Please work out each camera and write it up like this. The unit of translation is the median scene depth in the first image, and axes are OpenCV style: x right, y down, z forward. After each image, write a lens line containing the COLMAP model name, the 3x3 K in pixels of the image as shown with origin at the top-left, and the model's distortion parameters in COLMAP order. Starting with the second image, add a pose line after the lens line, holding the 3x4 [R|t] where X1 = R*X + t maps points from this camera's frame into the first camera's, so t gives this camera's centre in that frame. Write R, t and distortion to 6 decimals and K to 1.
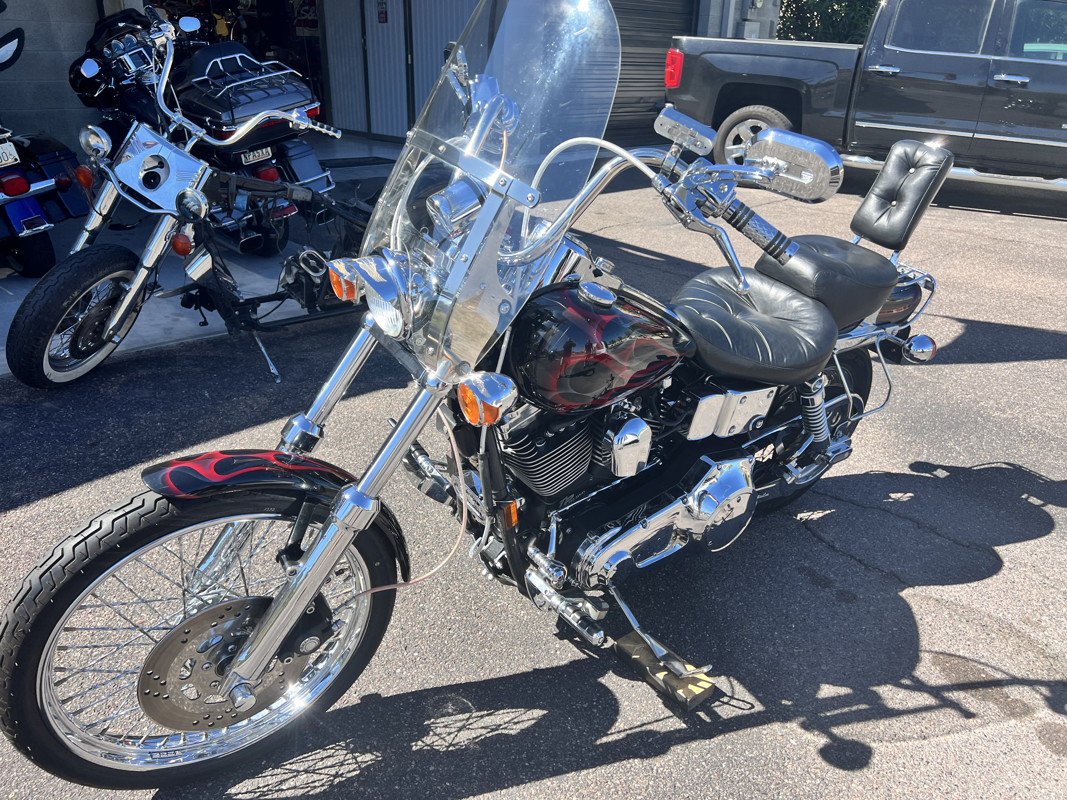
lens RADIAL K [[814.0, 0, 533.7], [0, 814.0, 415.3], [0, 0, 1]] dist [0.061715, -0.083922]
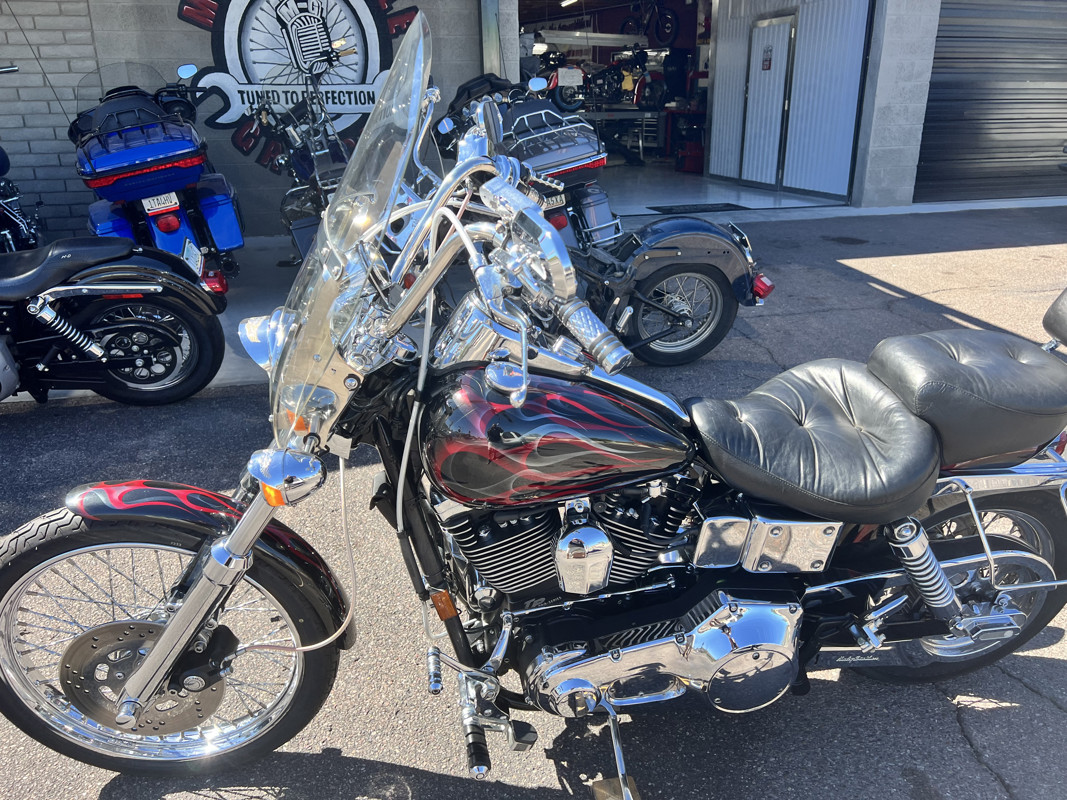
lens RADIAL K [[809.5, 0, 535.8], [0, 809.5, 405.2], [0, 0, 1]] dist [0.062345, -0.087700]
pose [[0.874983, 0.135763, -0.464730, 0.369126], [-0.162311, 0.986587, -0.017379, -0.079846], [0.456137, 0.090637, 0.885282, 0.179816]]
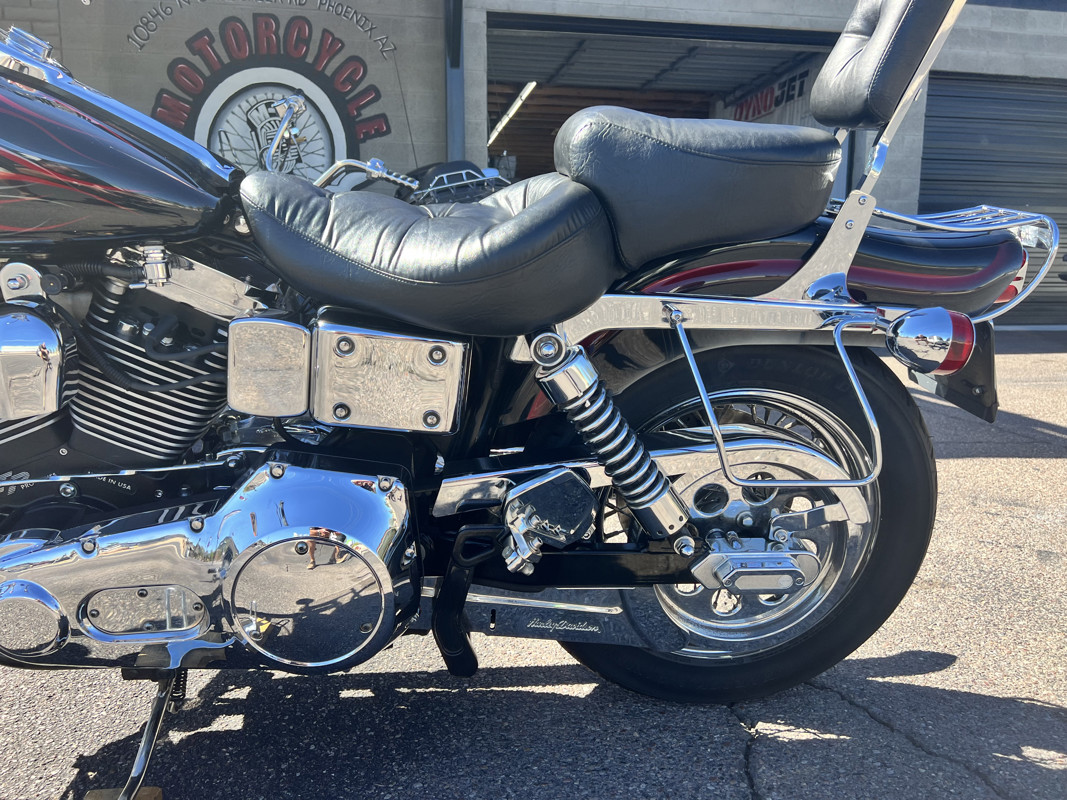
lens RADIAL K [[814.0, 0, 533.7], [0, 814.0, 415.3], [0, 0, 1]] dist [0.061715, -0.083922]
pose [[0.842796, 0.062556, -0.534585, 0.568927], [-0.201145, 0.957865, -0.205026, 0.091439], [0.499235, 0.280324, 0.819868, 0.607455]]
